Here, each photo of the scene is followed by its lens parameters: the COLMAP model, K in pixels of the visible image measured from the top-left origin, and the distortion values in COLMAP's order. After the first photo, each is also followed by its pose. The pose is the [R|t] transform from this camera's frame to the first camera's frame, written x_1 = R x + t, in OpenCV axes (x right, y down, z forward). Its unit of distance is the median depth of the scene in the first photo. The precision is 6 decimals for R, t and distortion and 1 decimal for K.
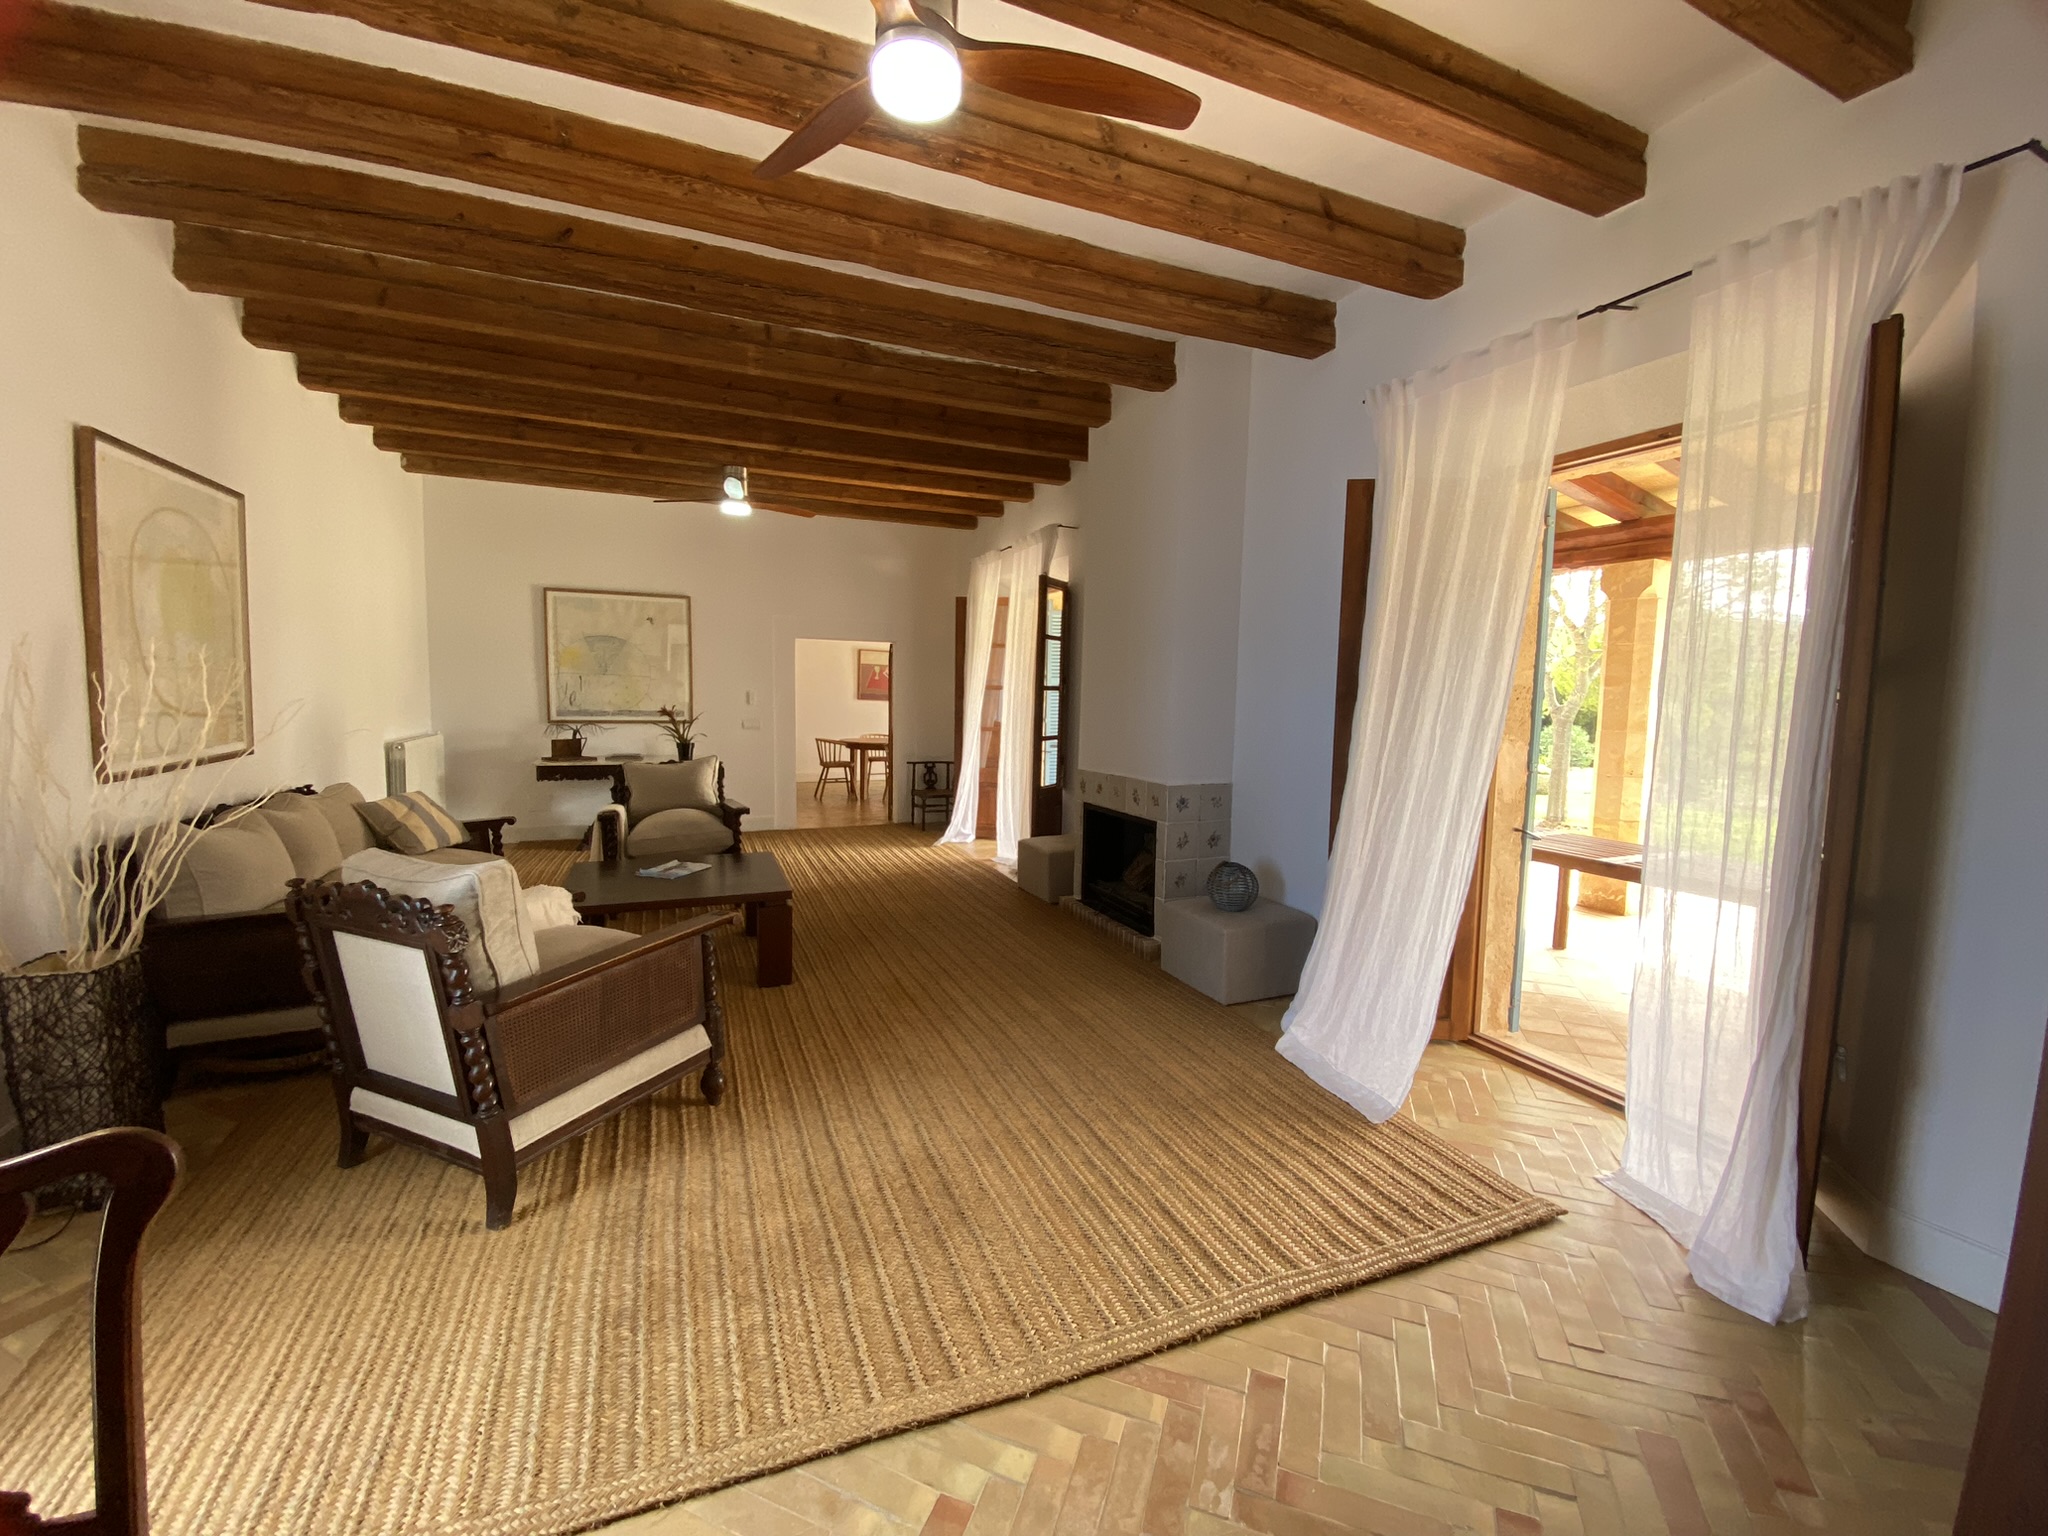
lens RADIAL K [[836.3, 0, 1023.2], [0, 836.3, 754.0], [0, 0, 1]] dist [0.034862, -0.033943]
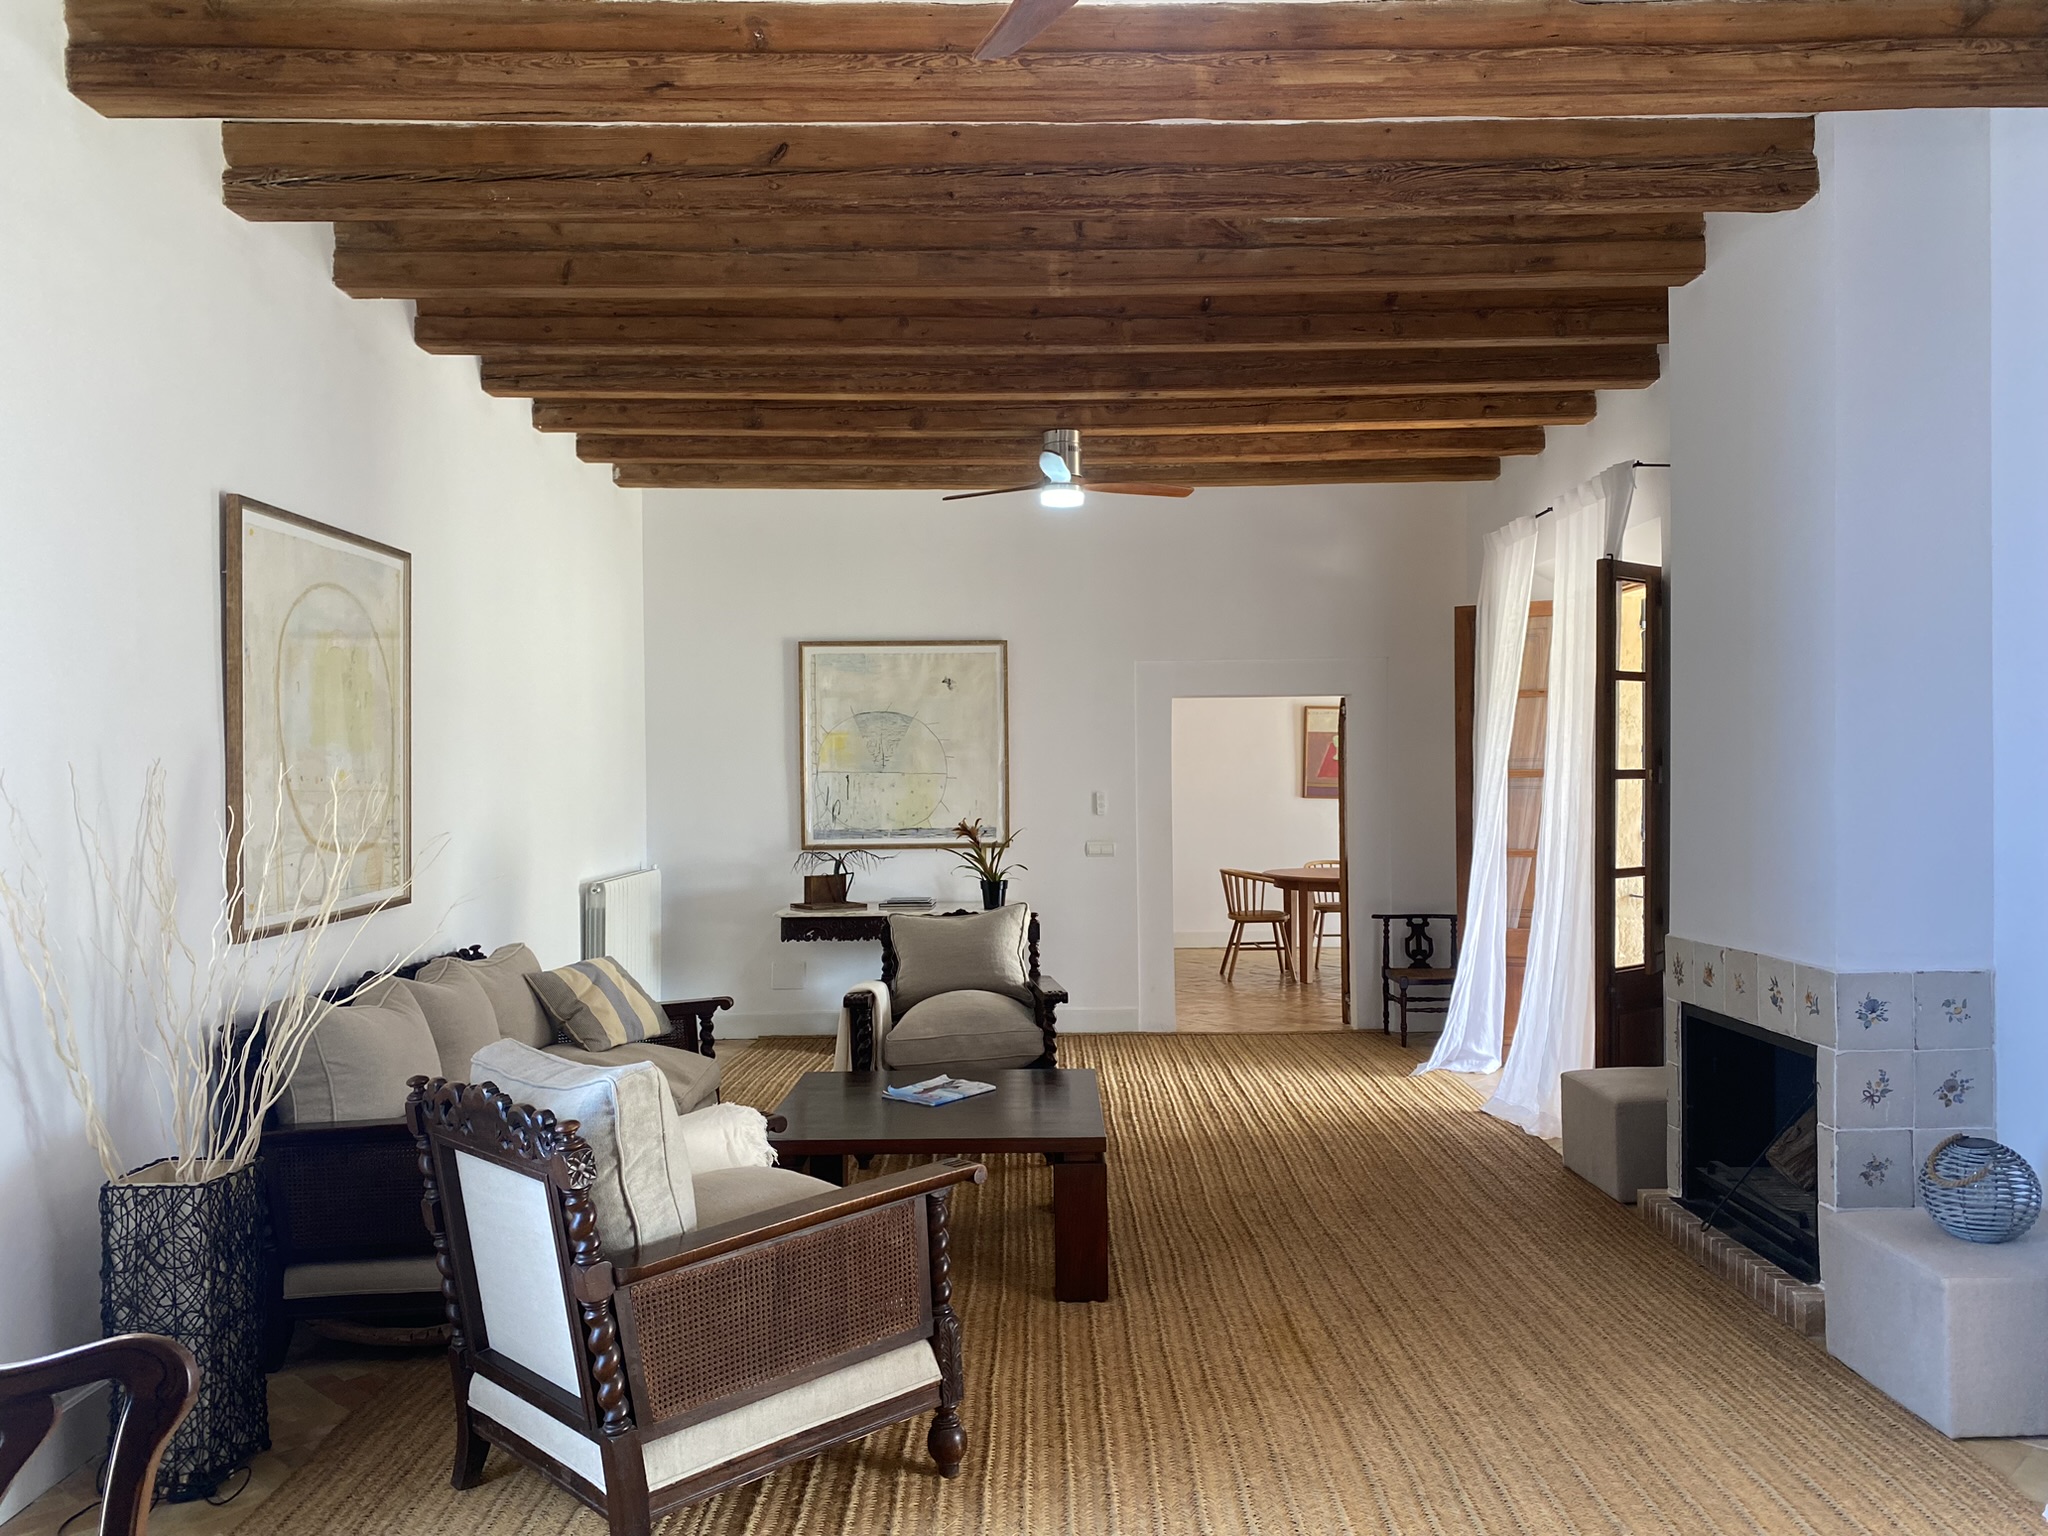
lens RADIAL K [[1559.6, 0, 1027.1], [0, 1559.6, 767.9], [0, 0, 1]] dist [0.065091, -0.092387]
pose [[0.922862, -0.028340, -0.384086, 0.101374], [-0.002602, 0.996807, -0.079802, -0.008807], [0.385122, 0.074646, 0.919842, -0.057921]]
